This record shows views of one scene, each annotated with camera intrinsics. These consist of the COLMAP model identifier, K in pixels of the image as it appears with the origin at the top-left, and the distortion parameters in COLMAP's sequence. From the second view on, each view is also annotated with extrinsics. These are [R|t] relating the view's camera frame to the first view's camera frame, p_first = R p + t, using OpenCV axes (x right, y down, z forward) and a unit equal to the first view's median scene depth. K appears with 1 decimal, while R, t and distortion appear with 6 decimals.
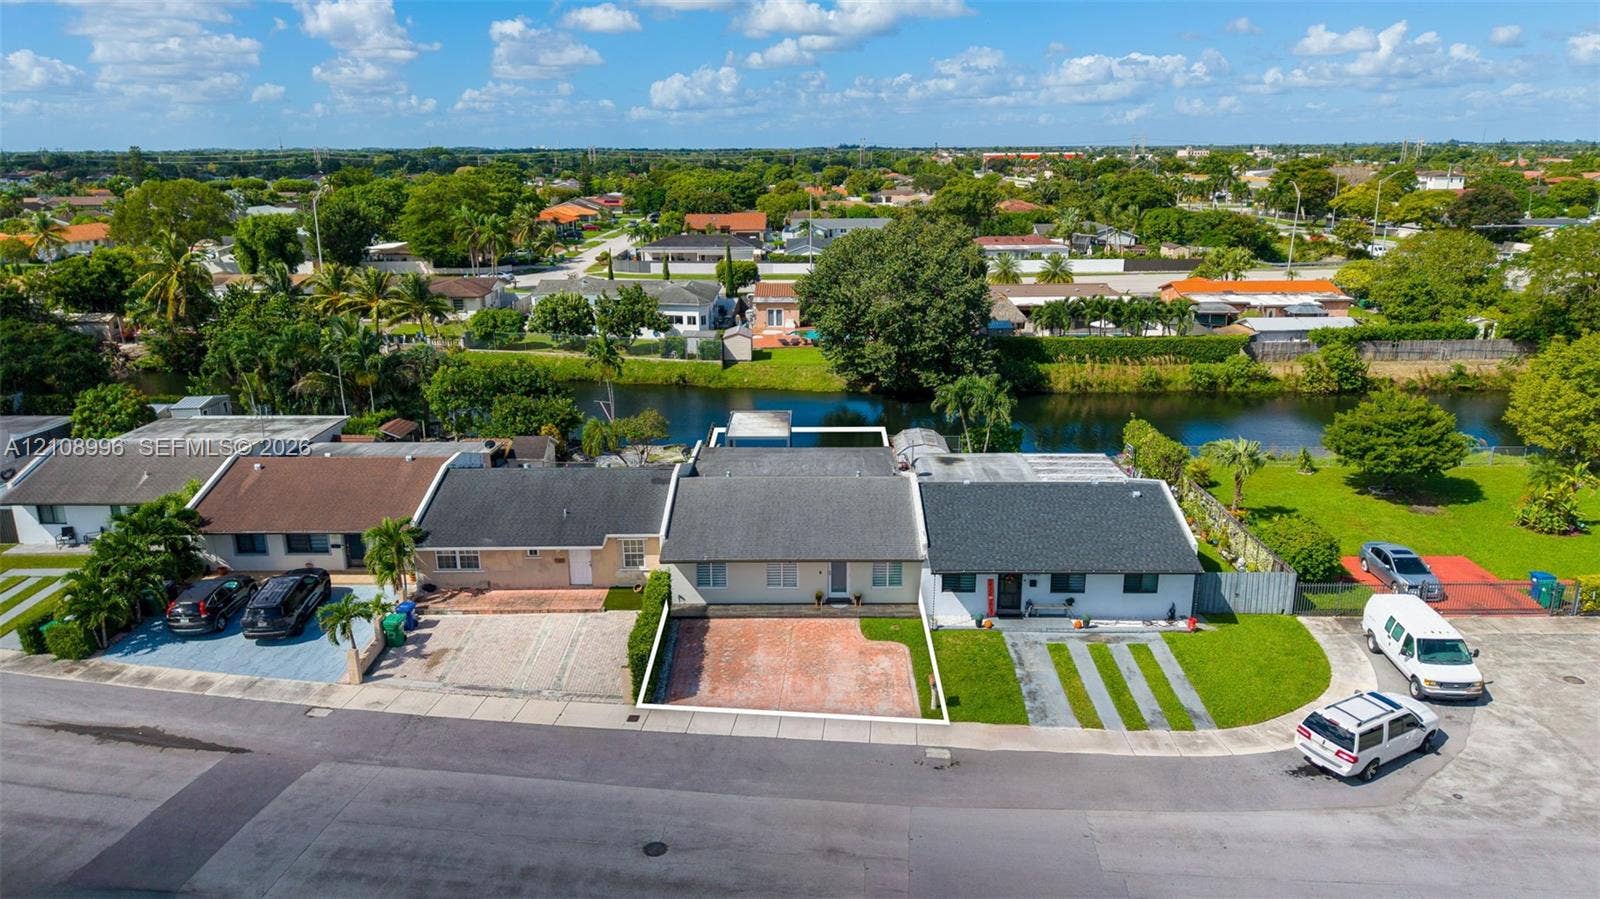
lens RADIAL K [[1076.7, 0, 790.6], [0, 1076.7, 437.8], [0, 0, 1]] dist [0.048054, -0.042194]
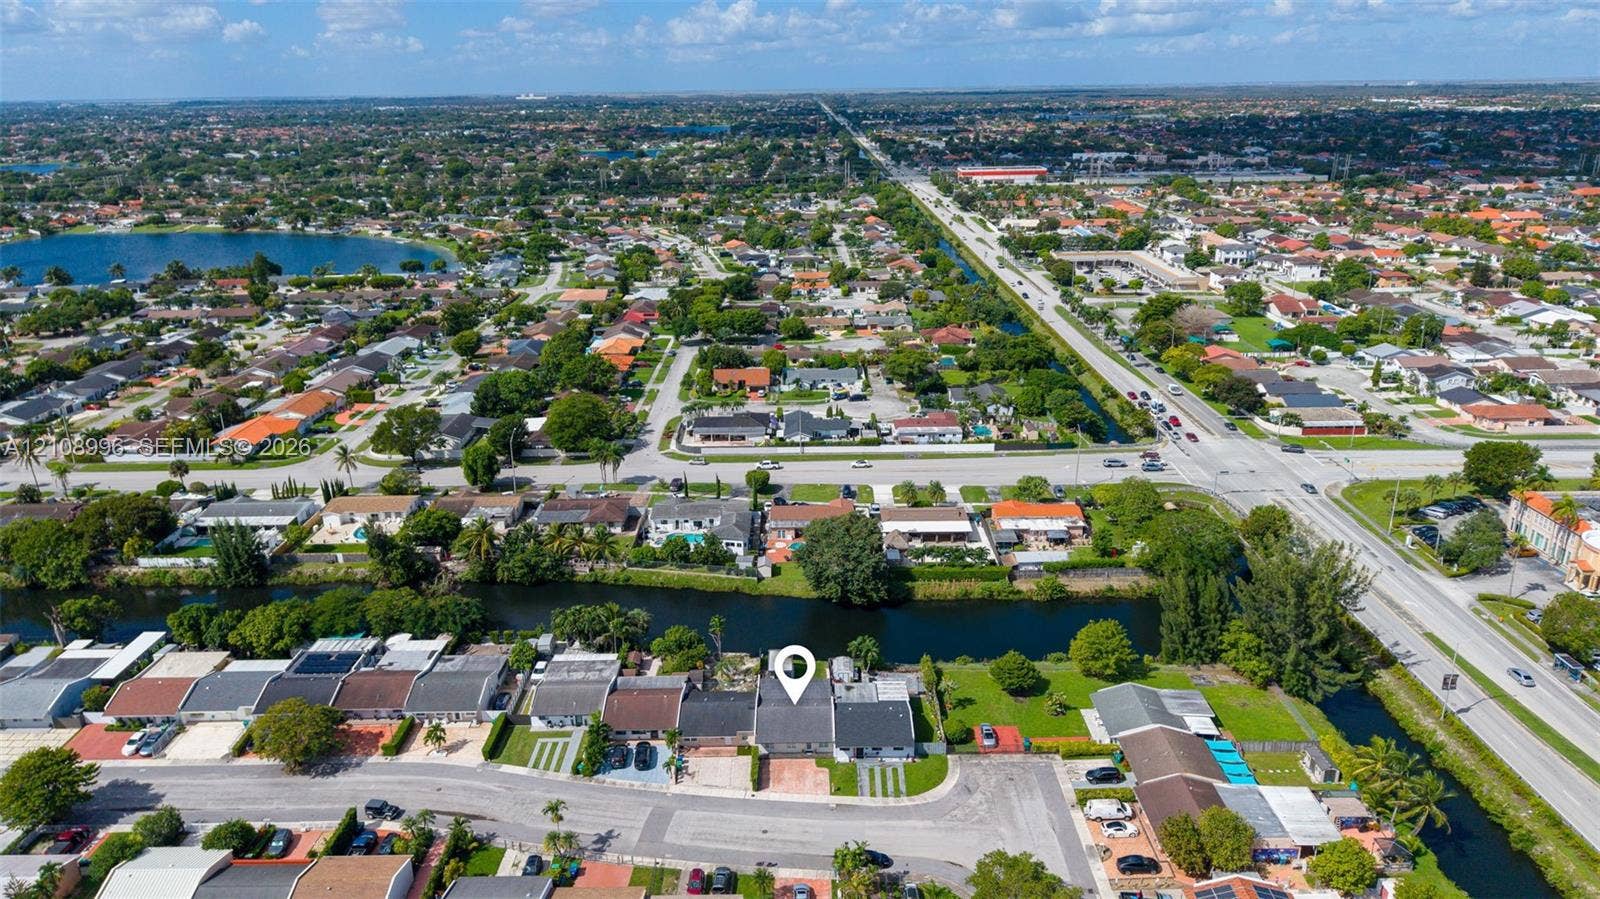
lens RADIAL K [[1076.7, 0, 806.6], [0, 1076.7, 448.2], [0, 0, 1]] dist [0.048054, -0.042194]
pose [[0.999741, -0.008707, 0.021008, -0.017294], [0.007296, 0.997773, 0.066304, -0.713909], [-0.021538, -0.066134, 0.997578, -1.599732]]
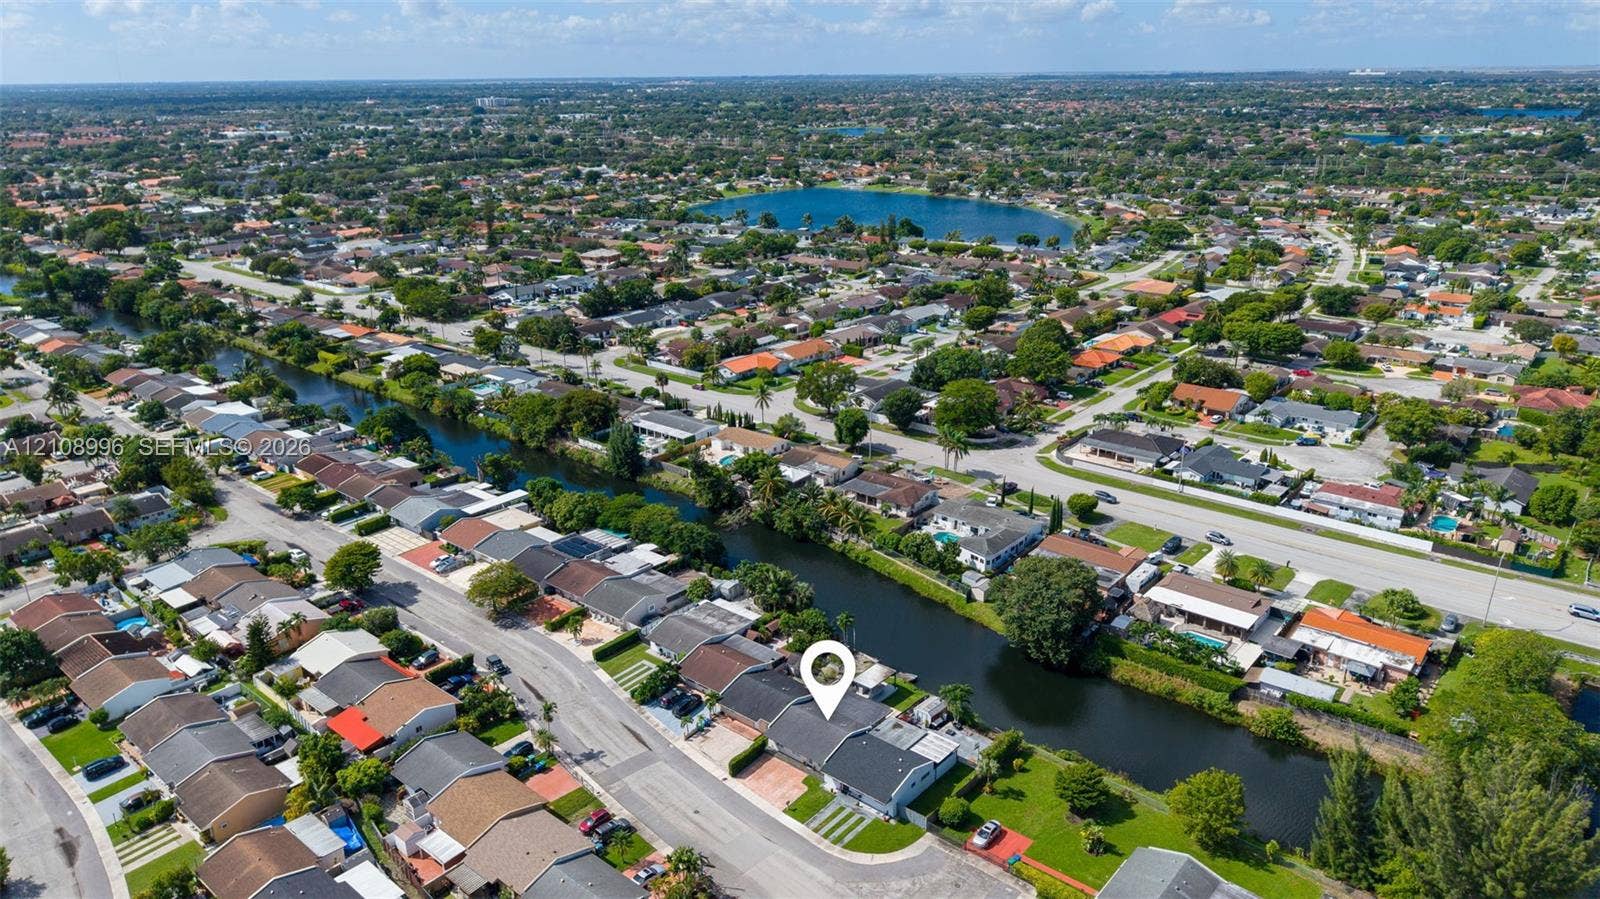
lens RADIAL K [[1076.7, 0, 801.6], [0, 1076.7, 448.5], [0, 0, 1]] dist [0.048054, -0.042194]
pose [[0.771364, 0.212721, -0.599790, 1.264689], [-0.159196, 0.977015, 0.141772, -0.880881], [0.616162, -0.013873, 0.787498, -1.098472]]
